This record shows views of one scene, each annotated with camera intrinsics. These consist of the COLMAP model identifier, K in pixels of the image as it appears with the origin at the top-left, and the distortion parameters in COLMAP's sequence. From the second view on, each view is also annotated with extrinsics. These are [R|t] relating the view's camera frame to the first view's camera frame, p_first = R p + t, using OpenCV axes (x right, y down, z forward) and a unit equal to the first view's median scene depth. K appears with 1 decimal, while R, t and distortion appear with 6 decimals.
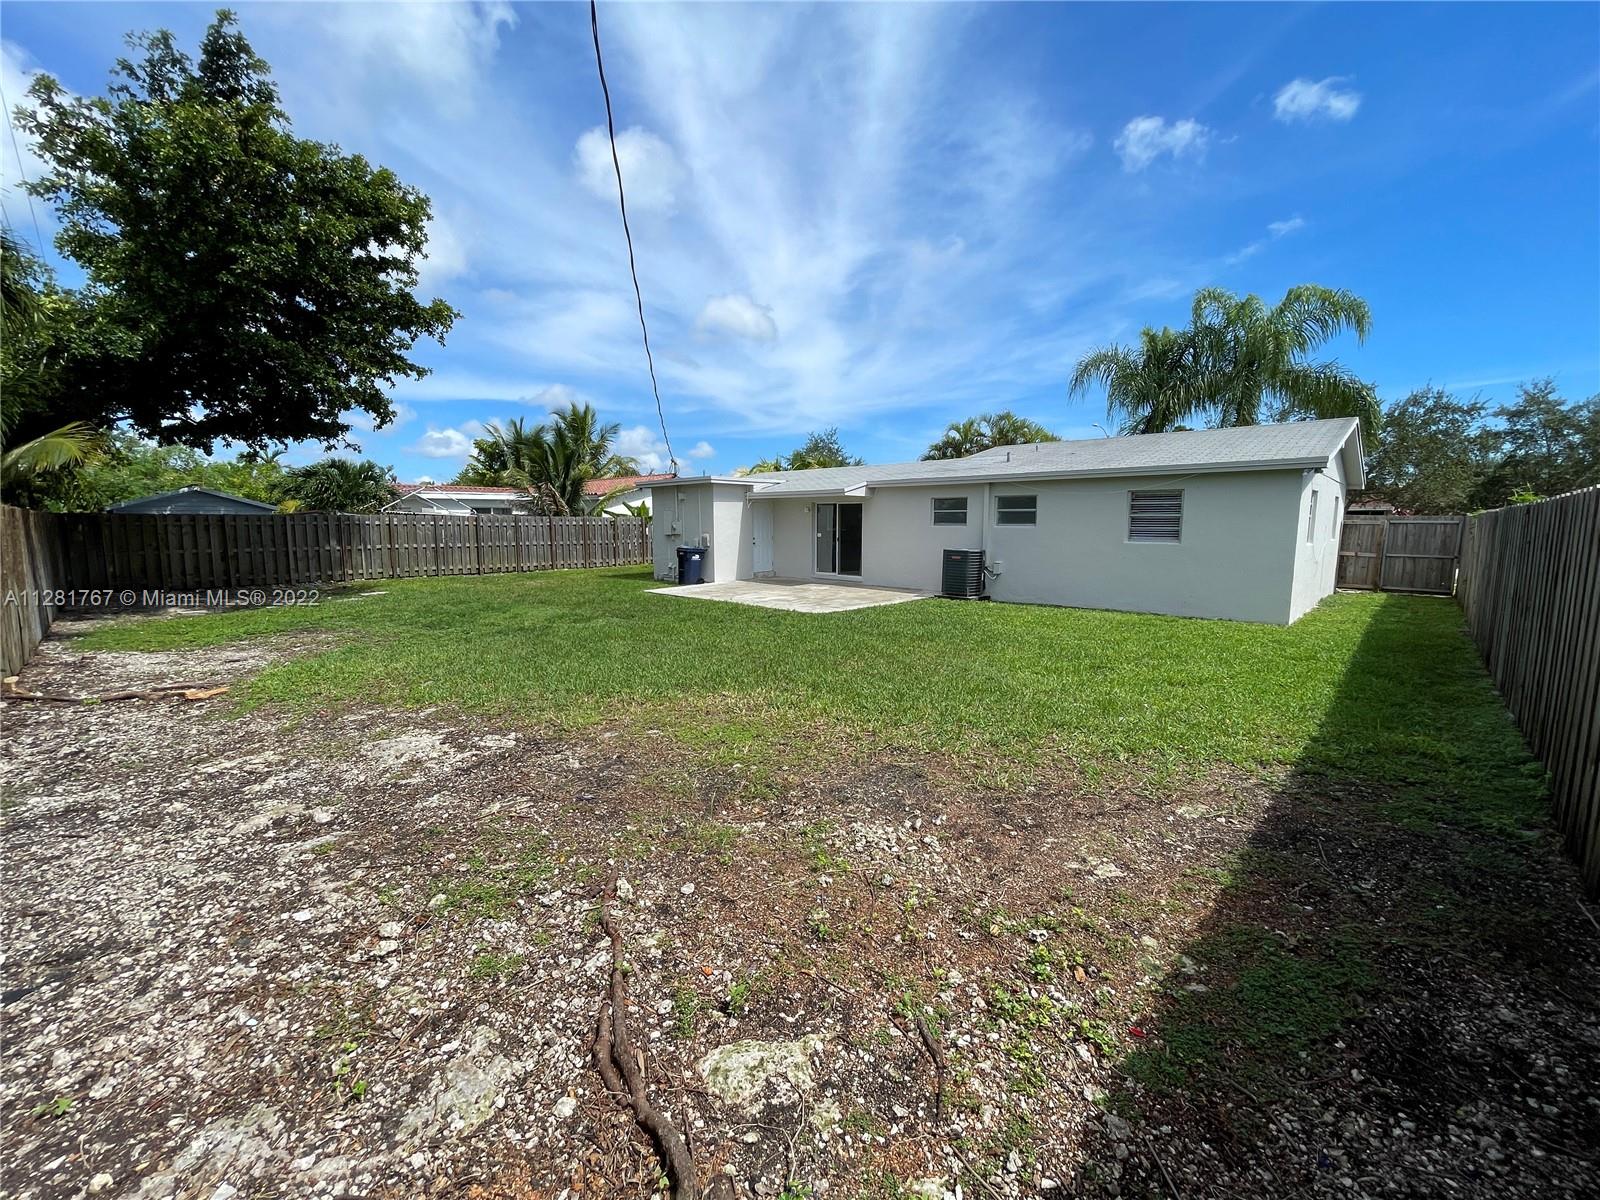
lens RADIAL K [[643.3, 0, 800.0], [0, 643.3, 600.0], [0, 0, 1]] dist [0.000756, -0.002300]
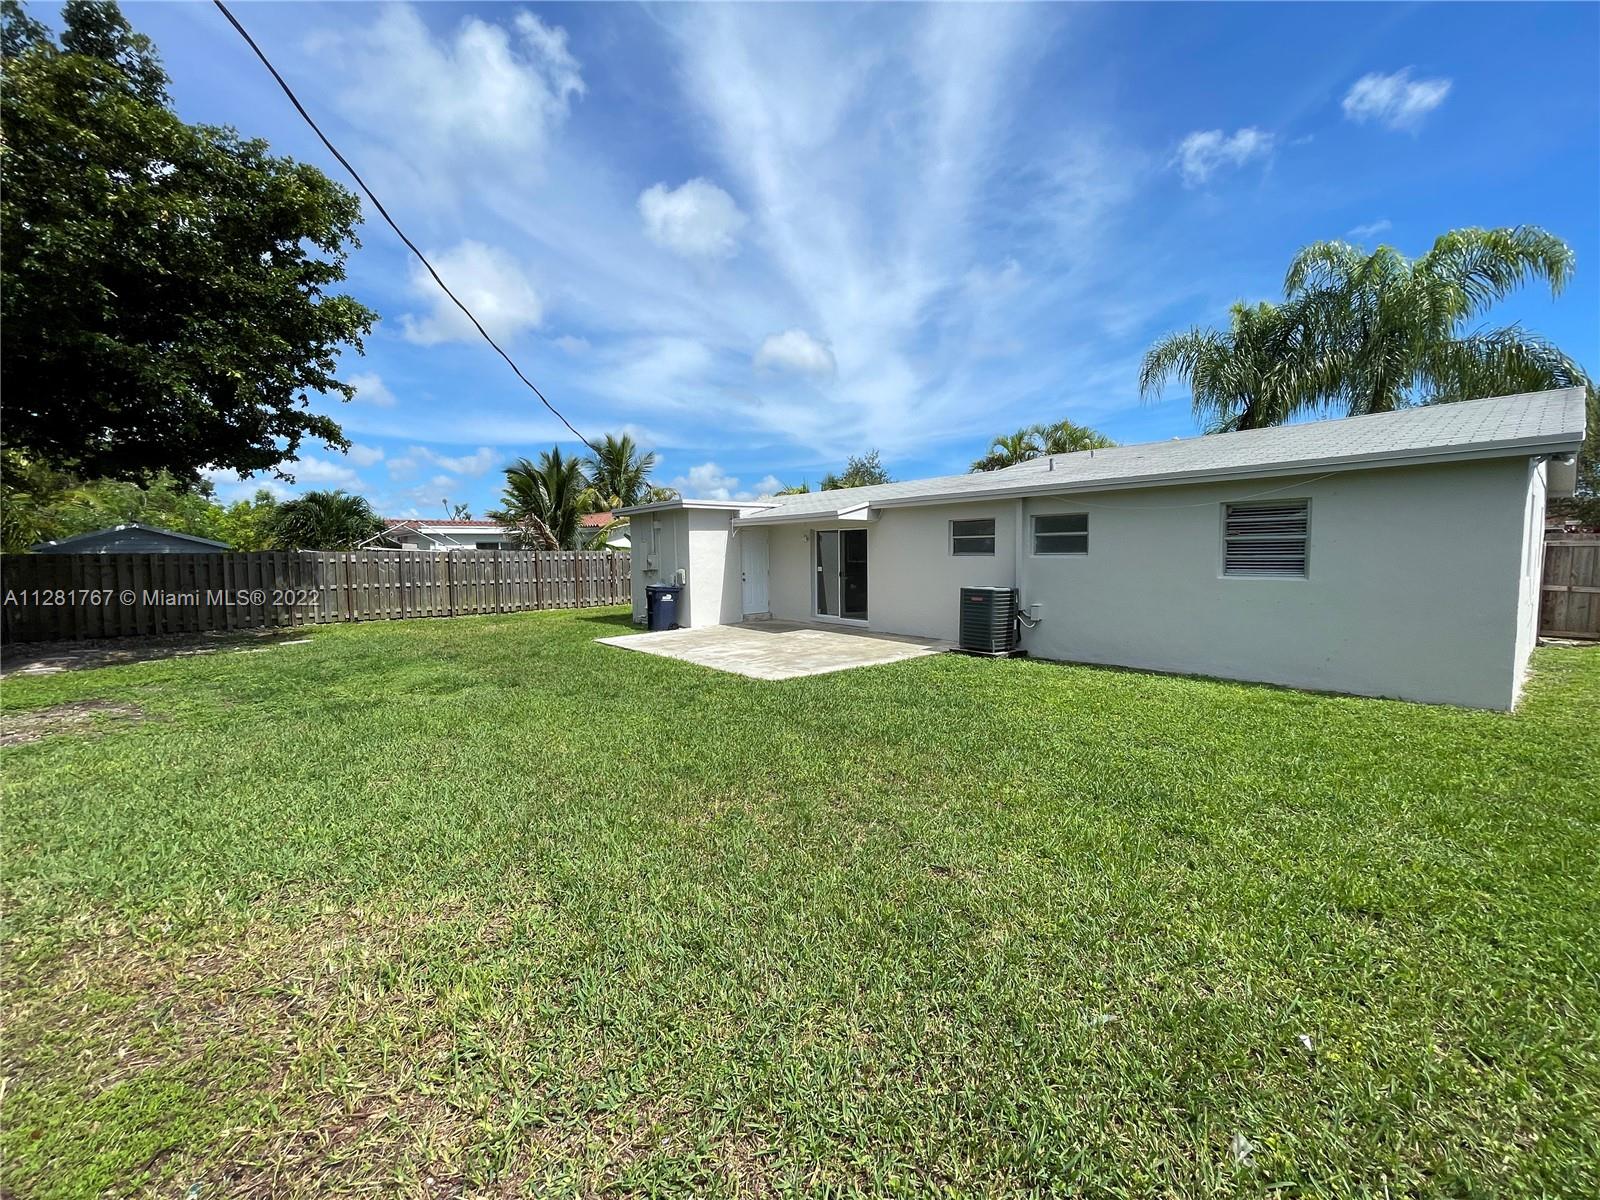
lens RADIAL K [[642.9, 0, 799.5], [0, 642.9, 598.4], [0, 0, 1]] dist [-0.001158, 0.000321]
pose [[0.994054, -0.005467, -0.108752, 0.117222], [-0.000042, 0.998720, -0.050588, -0.028406], [0.108889, 0.050292, 0.992781, 0.236084]]
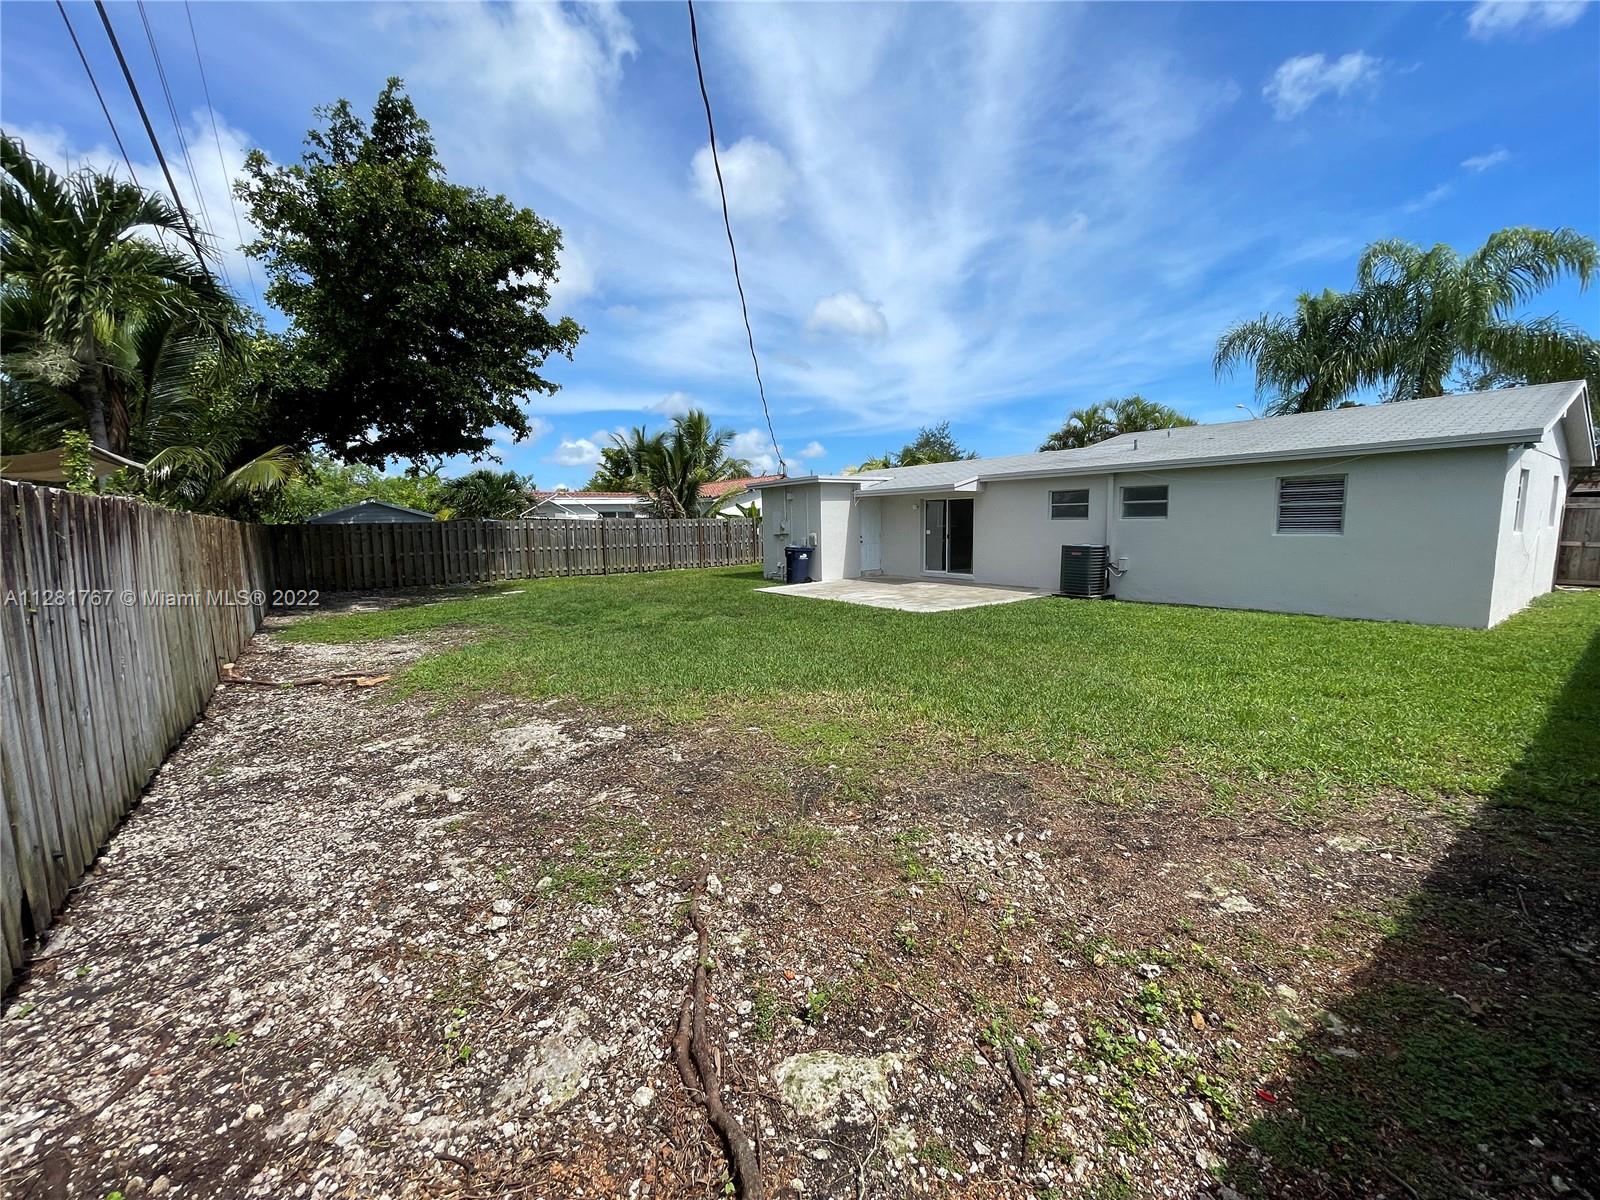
lens RADIAL K [[643.6, 0, 799.9], [0, 643.6, 598.8], [0, 0, 1]] dist [-0.000862, -0.000669]
pose [[0.985076, 0.000717, -0.172120, 0.007379], [-0.000578, 0.999999, 0.000859, -0.000746], [0.172121, -0.000747, 0.985076, 0.004432]]
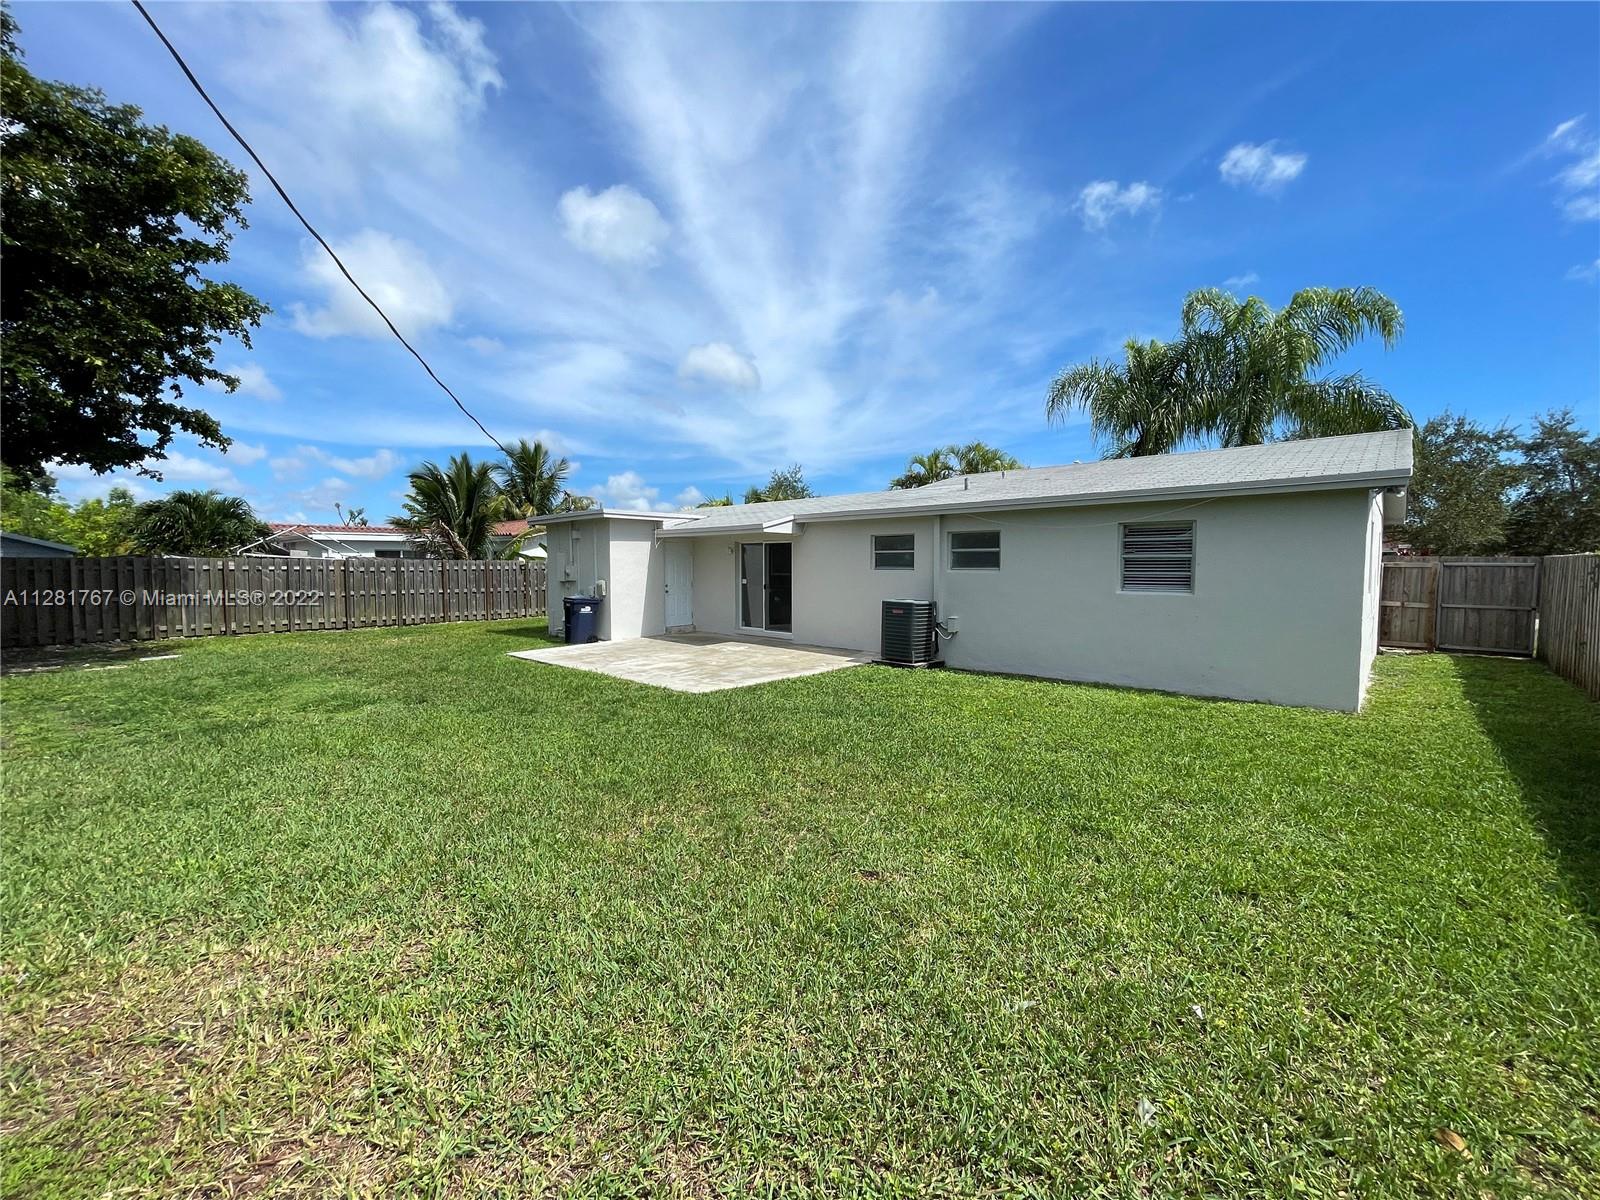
lens RADIAL K [[643.6, 0, 799.9], [0, 643.6, 598.8], [0, 0, 1]] dist [-0.000862, -0.000669]
pose [[0.999904, -0.002297, 0.013631, 0.113282], [0.003237, 0.997587, -0.069347, -0.027883], [-0.013439, 0.069384, 0.997499, 0.231674]]
